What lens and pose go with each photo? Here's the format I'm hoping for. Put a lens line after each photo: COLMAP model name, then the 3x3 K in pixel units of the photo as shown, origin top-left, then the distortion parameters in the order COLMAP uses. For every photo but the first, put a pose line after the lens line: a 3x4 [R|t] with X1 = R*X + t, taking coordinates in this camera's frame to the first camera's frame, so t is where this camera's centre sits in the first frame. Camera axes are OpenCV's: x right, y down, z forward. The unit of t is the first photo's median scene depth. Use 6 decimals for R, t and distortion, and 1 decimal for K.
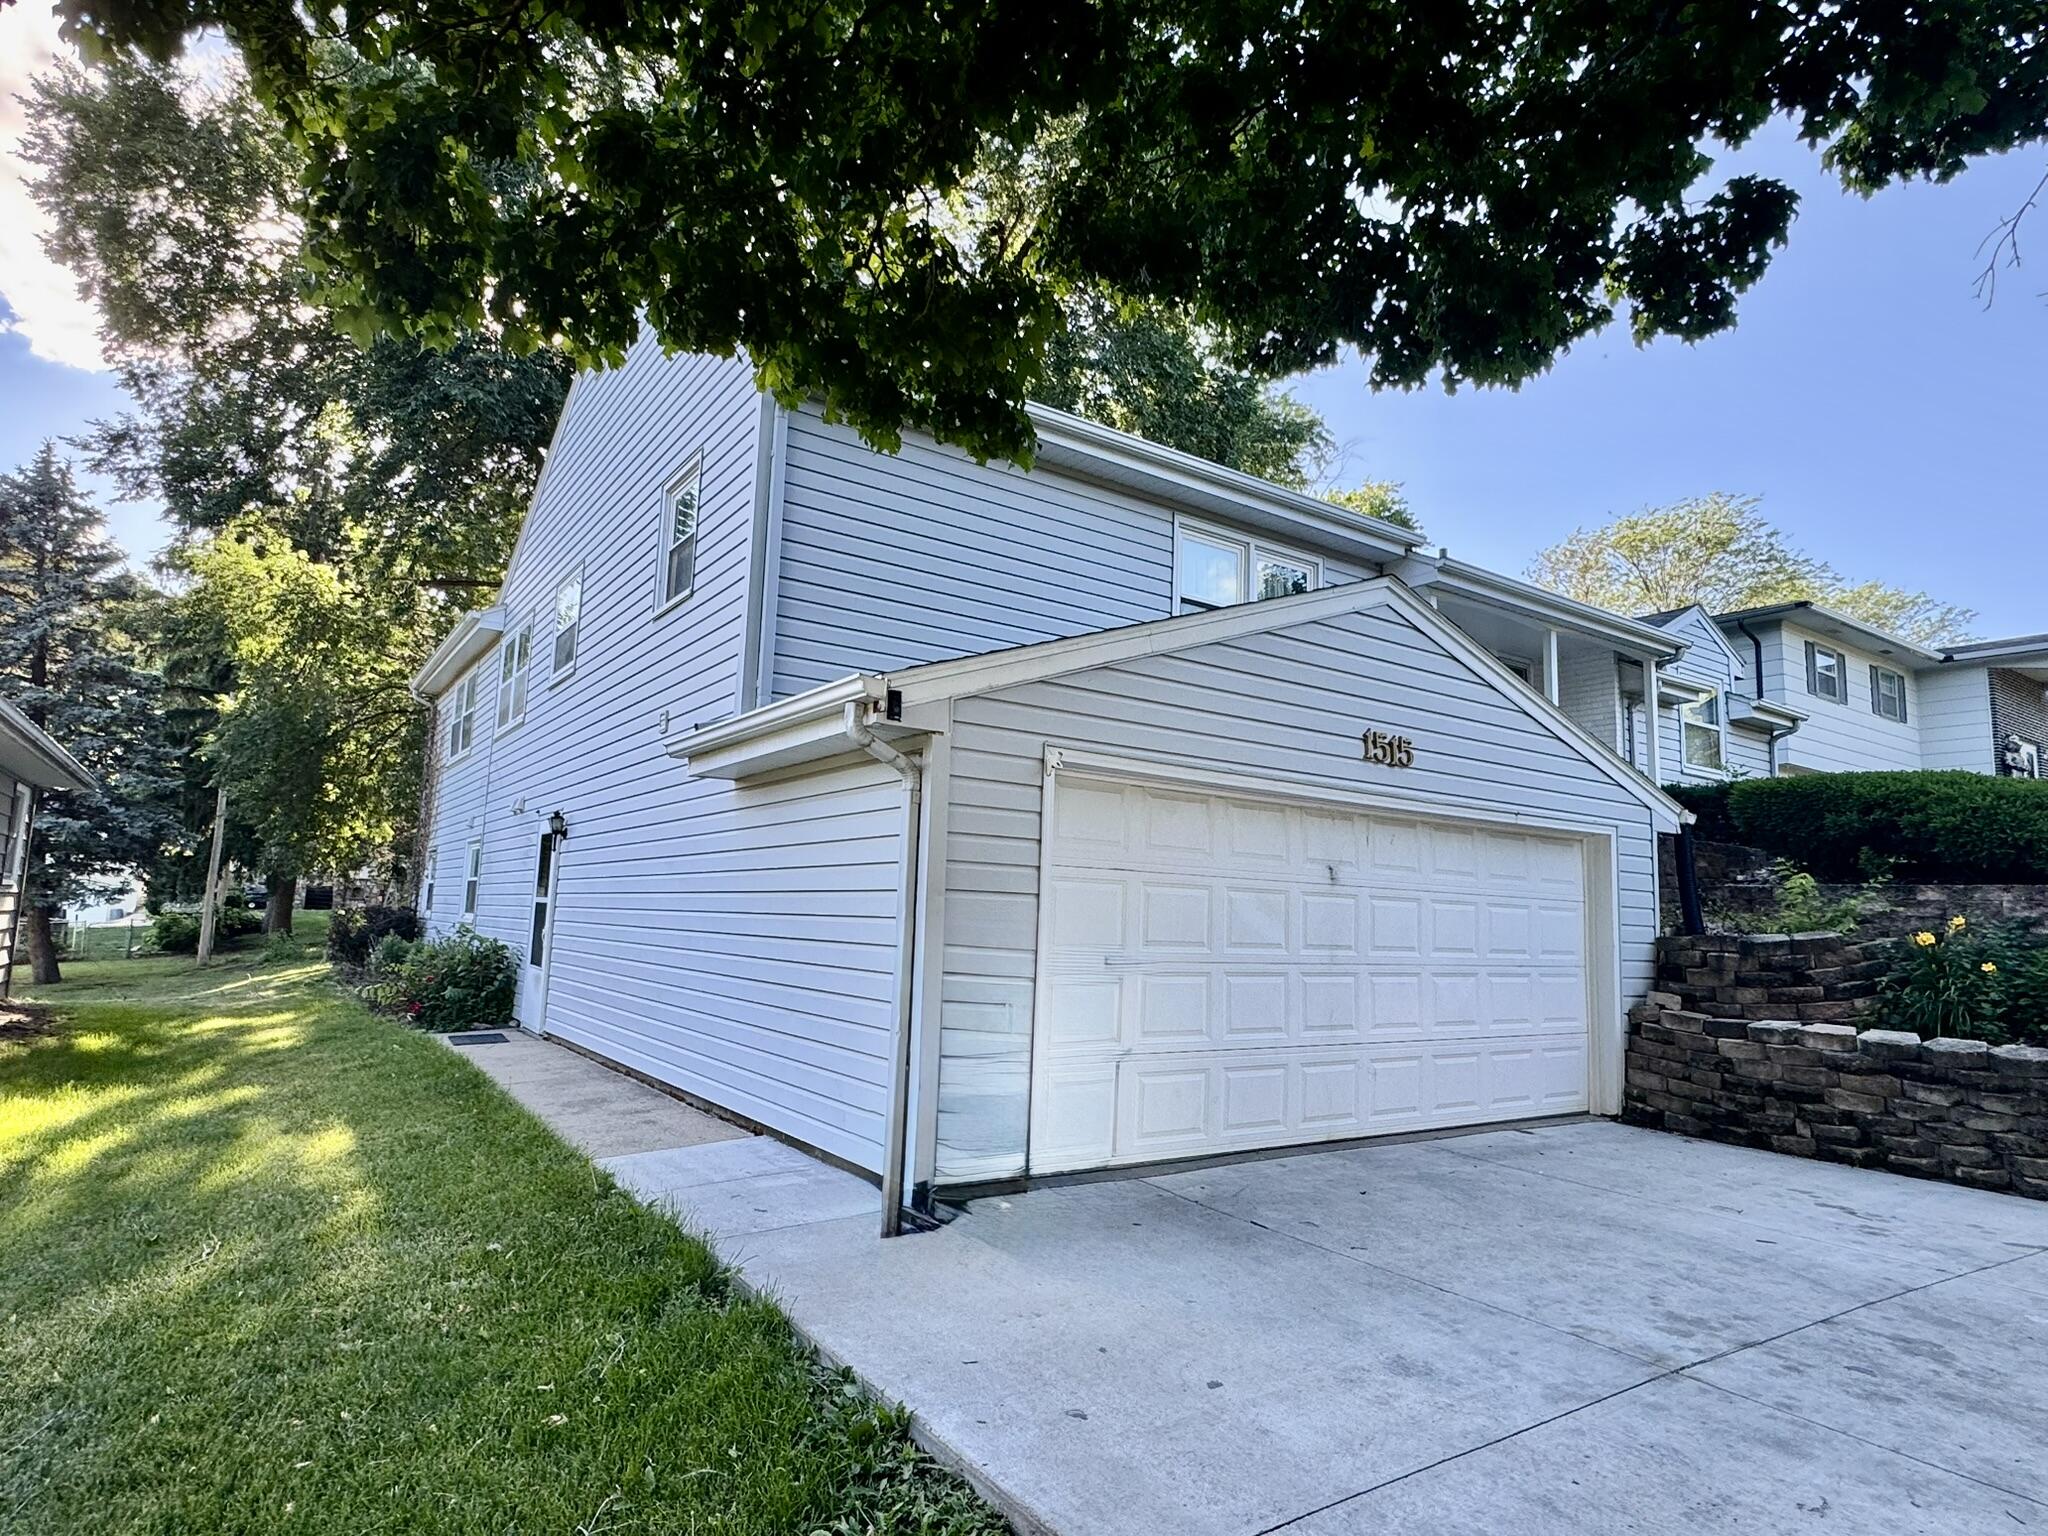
lens RADIAL K [[1146.3, 0, 1024.0], [0, 1146.3, 771.4], [0, 0, 1]] dist [0.000514, 0.000082]
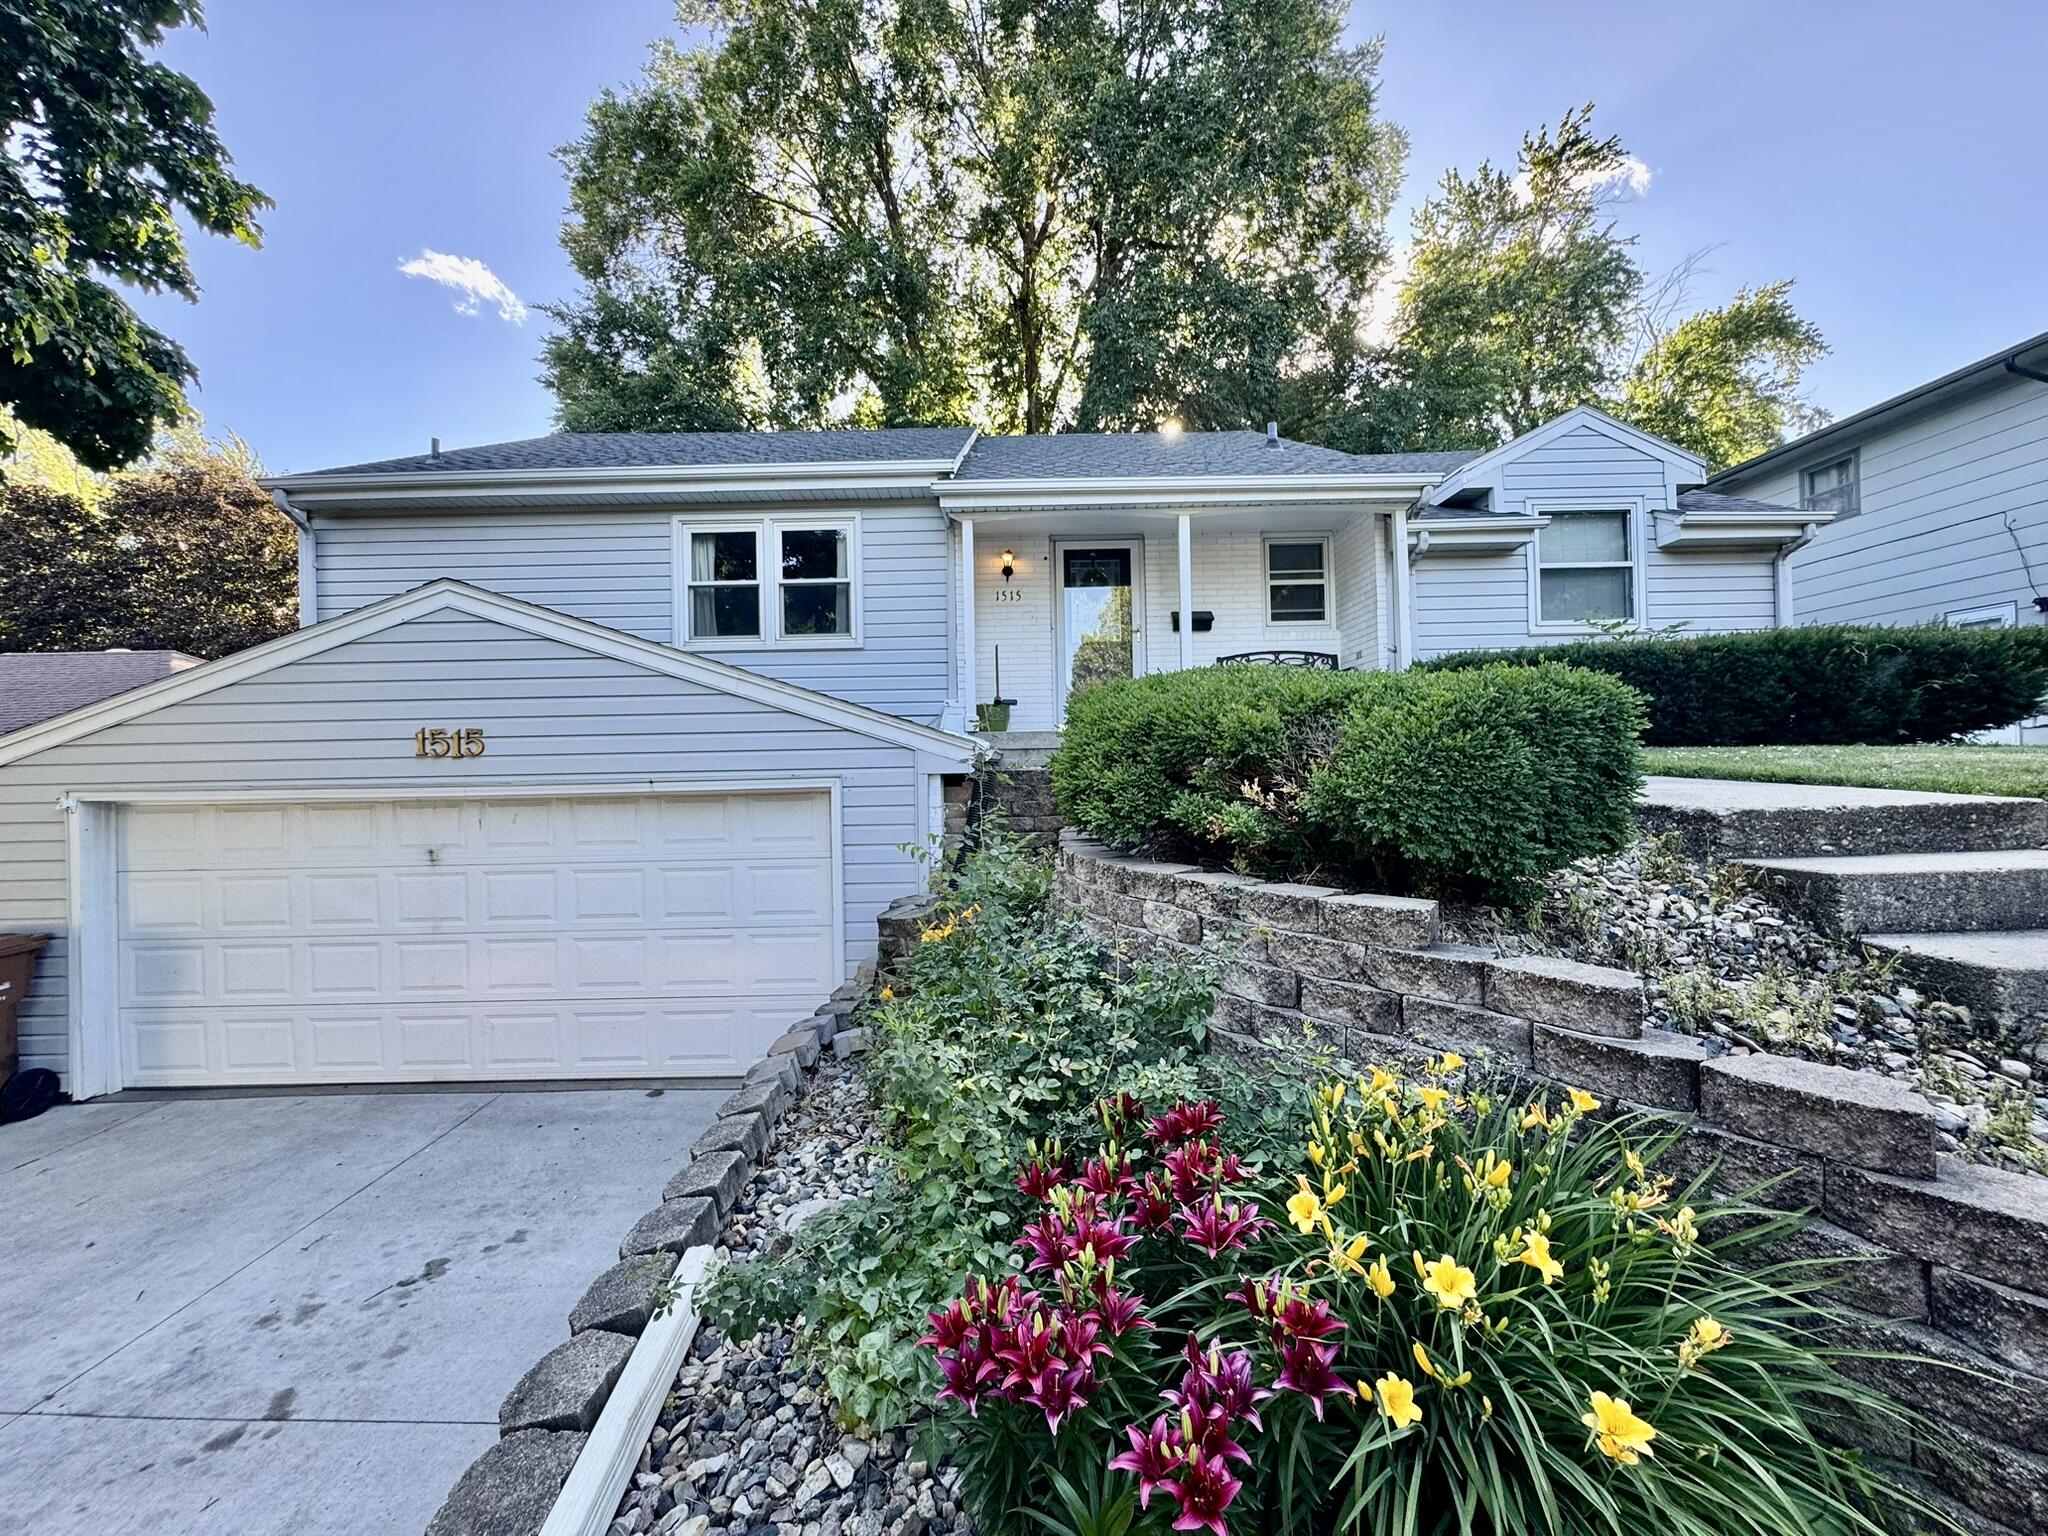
lens RADIAL K [[819.2, 0, 1022.5], [0, 819.2, 762.6], [0, 0, 1]] dist [-0.007646, -0.000126]
pose [[0.823249, -0.054610, -0.565048, 1.212192], [0.120649, 0.989454, 0.080151, 0.002511], [0.554712, -0.134157, 0.821155, 0.665161]]
